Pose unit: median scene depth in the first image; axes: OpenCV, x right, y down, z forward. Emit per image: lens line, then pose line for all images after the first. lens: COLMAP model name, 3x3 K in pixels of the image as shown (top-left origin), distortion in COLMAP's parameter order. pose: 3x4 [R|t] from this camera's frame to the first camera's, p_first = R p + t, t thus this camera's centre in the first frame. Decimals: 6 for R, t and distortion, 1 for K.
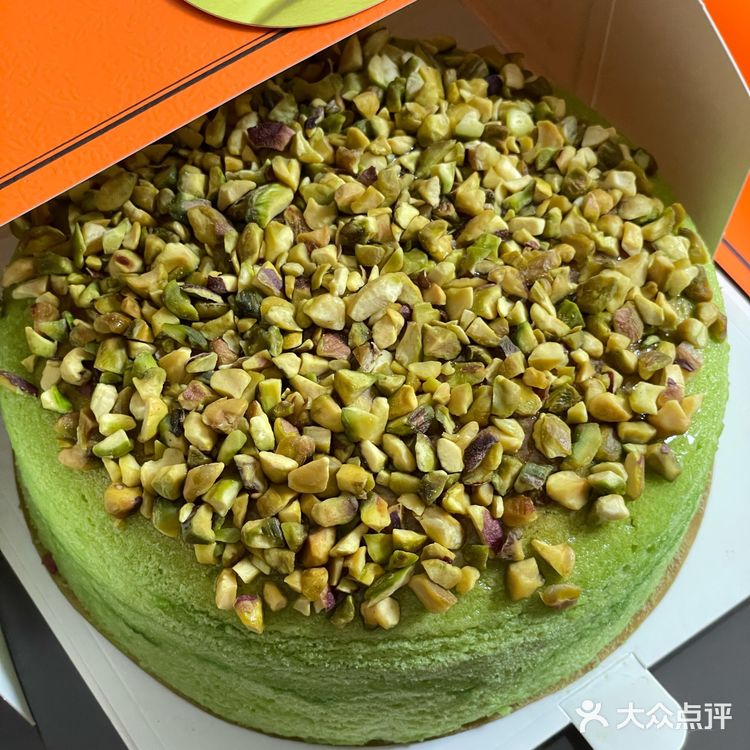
lens RADIAL K [[1531.9, 0, 372.3], [0, 1531.9, 361.1], [0, 0, 1]] dist [-0.185156, 2.155311]
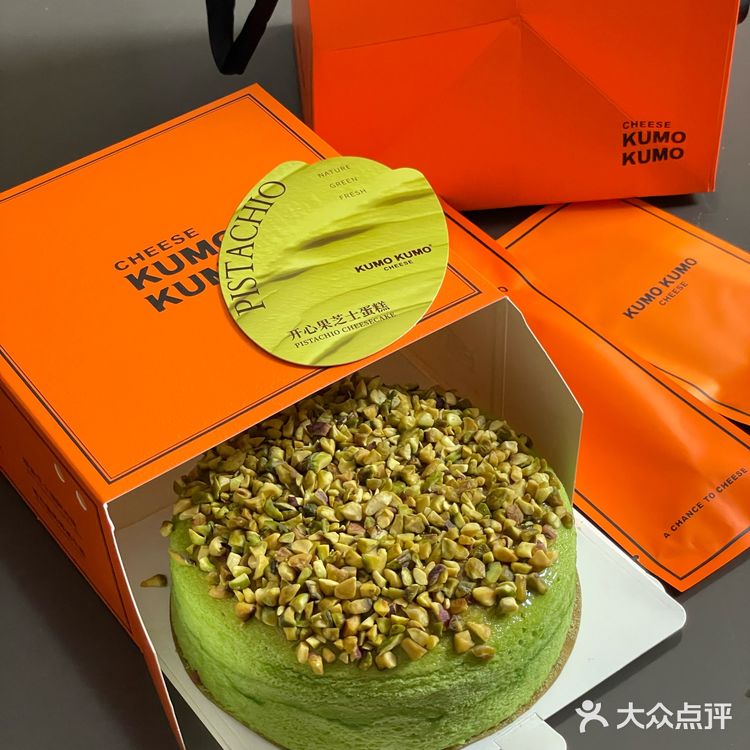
lens RADIAL K [[1531.9, 0, 372.3], [0, 1531.9, 361.1], [0, 0, 1]] dist [-0.185156, 2.155311]
pose [[0.999307, -0.037205, -0.001490, 0.004489], [0.034744, 0.946102, -0.322000, 0.397328], [0.013390, 0.321725, 0.946739, -0.830424]]
